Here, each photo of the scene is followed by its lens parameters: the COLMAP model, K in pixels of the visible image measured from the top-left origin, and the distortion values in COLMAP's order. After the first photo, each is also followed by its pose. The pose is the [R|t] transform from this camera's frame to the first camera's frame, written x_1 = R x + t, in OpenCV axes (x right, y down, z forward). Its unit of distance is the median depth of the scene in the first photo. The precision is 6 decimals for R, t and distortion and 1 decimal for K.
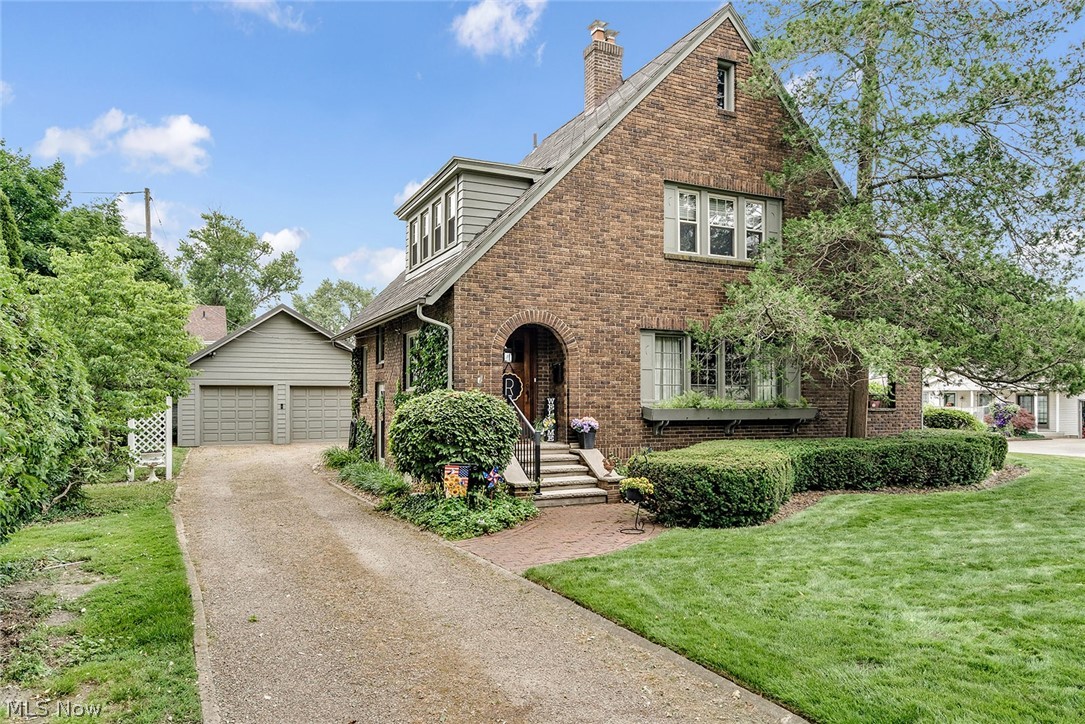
lens RADIAL K [[727.6, 0, 540.1], [0, 727.6, 390.5], [0, 0, 1]] dist [-0.001969, -0.000474]
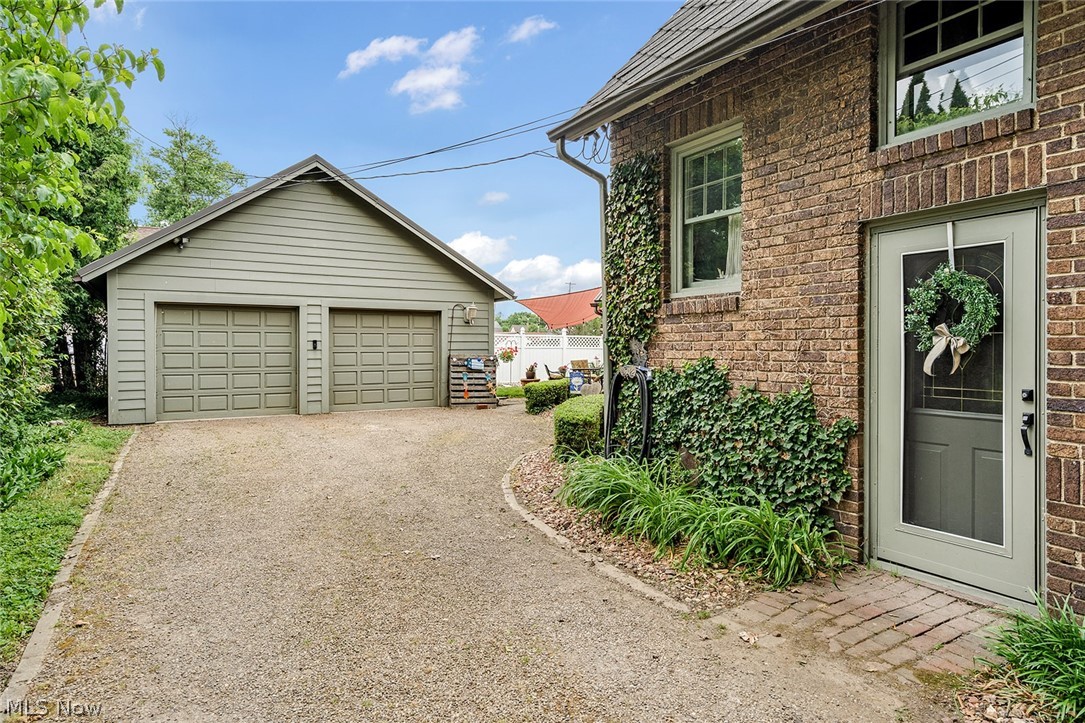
lens RADIAL K [[636.4, 0, 540.7], [0, 636.4, 351.1], [0, 0, 1]] dist [0.003257, 0.000959]
pose [[0.994188, -0.000461, 0.107656, -0.240033], [-0.001228, 0.999877, 0.015620, 0.018775], [-0.107650, -0.015662, 0.994065, 0.511122]]
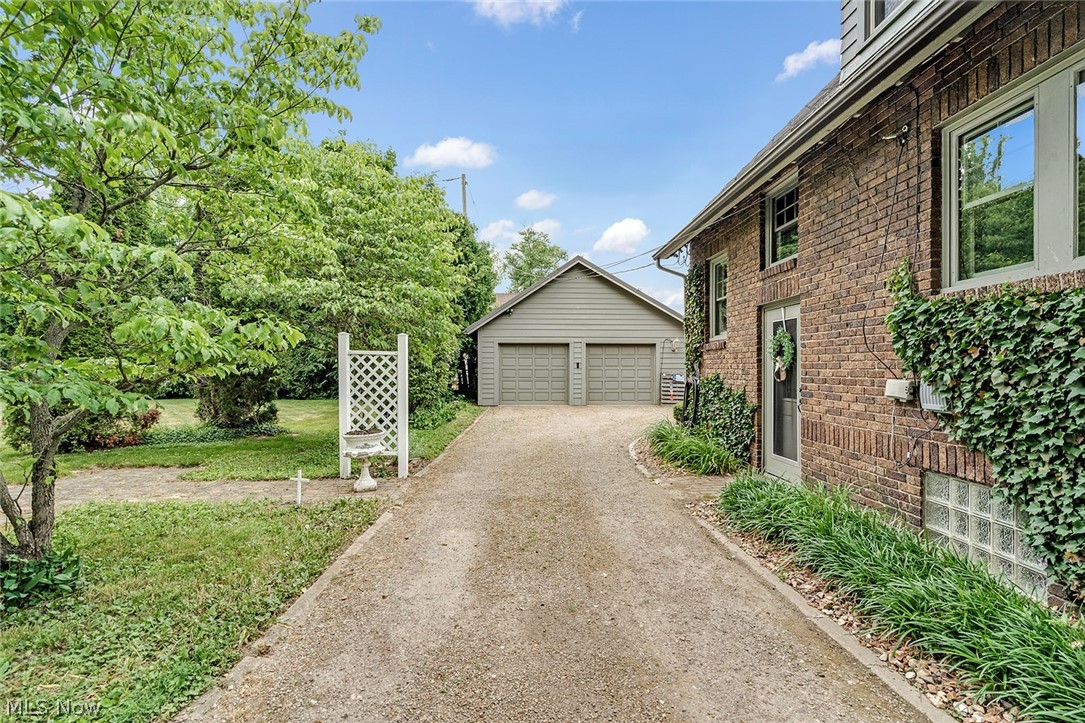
lens RADIAL K [[513.8, 0, 542.5], [0, 513.8, 361.5], [0, 0, 1]] dist [0.001232, 0.000320]
pose [[0.920749, -0.000827, -0.390154, -0.139305], [0.000755, 1.000000, -0.000336, 0.017177], [0.390154, 0.000015, 0.920749, 0.374261]]
